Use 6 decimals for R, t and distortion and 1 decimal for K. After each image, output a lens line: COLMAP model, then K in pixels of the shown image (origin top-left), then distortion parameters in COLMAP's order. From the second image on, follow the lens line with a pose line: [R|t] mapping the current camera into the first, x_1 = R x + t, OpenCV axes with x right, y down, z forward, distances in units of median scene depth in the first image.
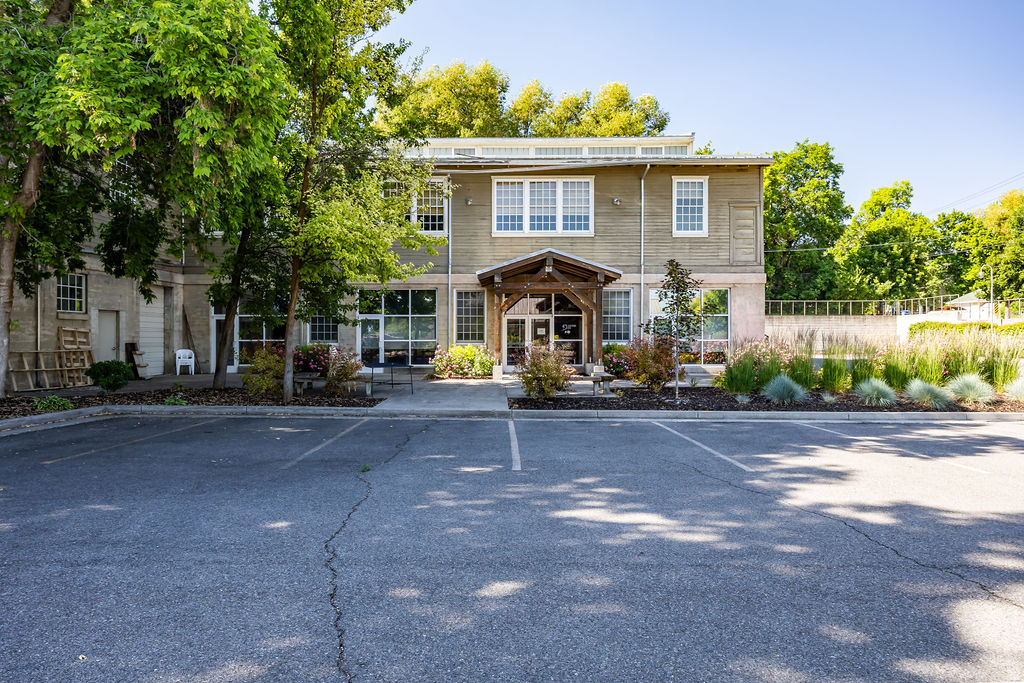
lens RADIAL K [[646.6, 0, 509.5], [0, 646.6, 341.7], [0, 0, 1]] dist [0.001529, 0.000083]
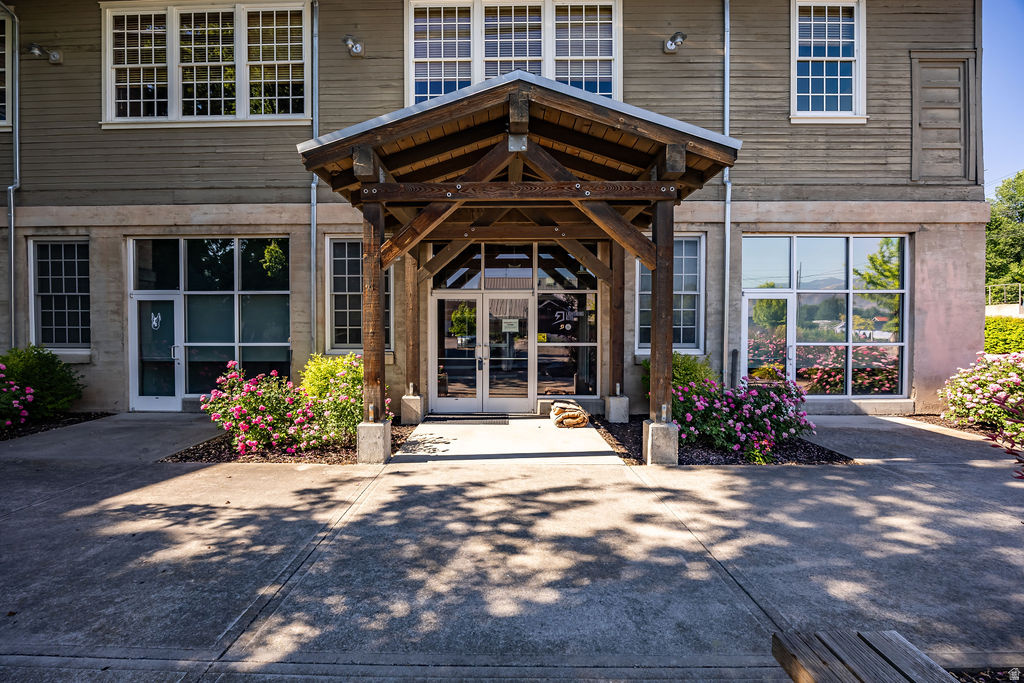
lens RADIAL K [[471.8, 0, 512.6], [0, 471.8, 337.4], [0, 0, 1]] dist [-0.000581, -0.000057]
pose [[0.999974, -0.000587, 0.007169, 0.048956], [0.000493, 0.999914, 0.013115, -0.012019], [-0.007176, -0.013111, 0.999888, 0.658079]]
